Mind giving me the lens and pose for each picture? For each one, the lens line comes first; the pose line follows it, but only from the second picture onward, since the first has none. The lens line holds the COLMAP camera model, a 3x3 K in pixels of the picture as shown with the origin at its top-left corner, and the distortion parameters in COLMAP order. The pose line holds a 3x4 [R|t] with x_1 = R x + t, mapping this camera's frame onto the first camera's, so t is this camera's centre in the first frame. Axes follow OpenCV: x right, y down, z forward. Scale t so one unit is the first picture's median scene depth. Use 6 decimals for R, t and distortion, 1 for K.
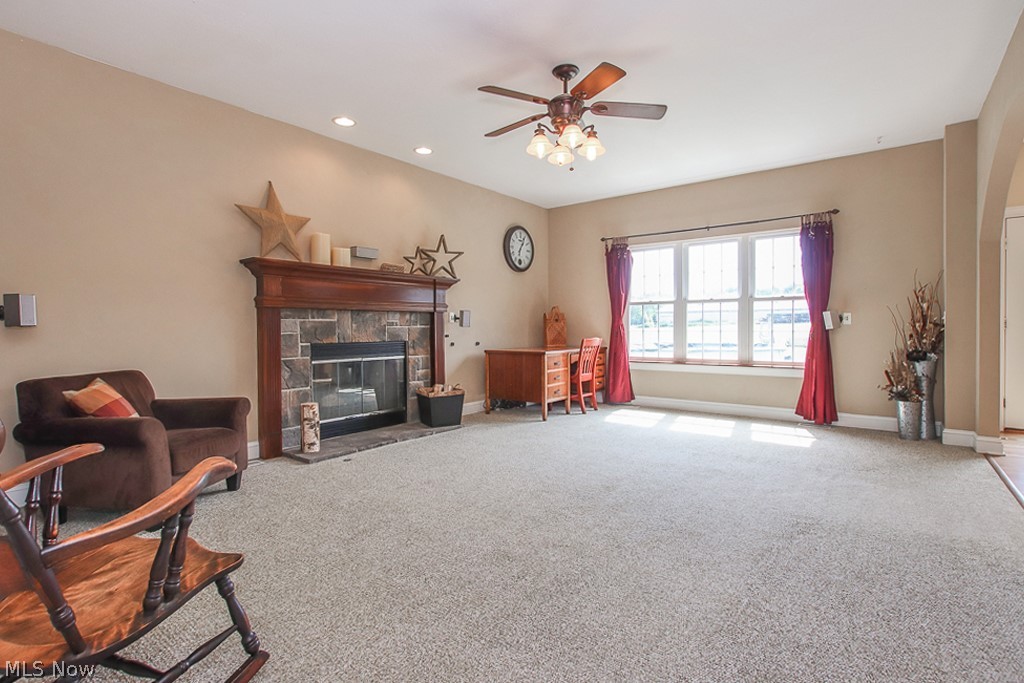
lens RADIAL K [[492.8, 0, 509.5], [0, 492.8, 335.9], [0, 0, 1]] dist [-0.002245, -0.000052]
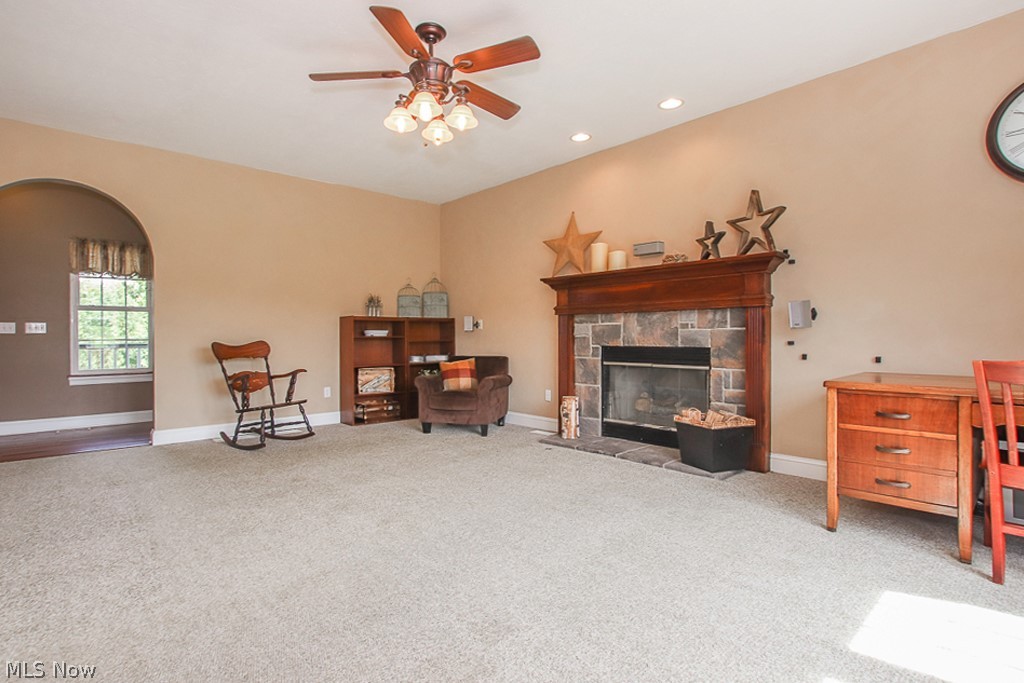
lens RADIAL K [[492.8, 0, 510.3], [0, 492.8, 339.9], [0, 0, 1]] dist [-0.002245, -0.000052]
pose [[-0.144060, 0.011022, -0.989508, 0.683871], [-0.017531, 0.999753, 0.013689, -0.008187], [0.989414, 0.019319, -0.143831, 0.930107]]
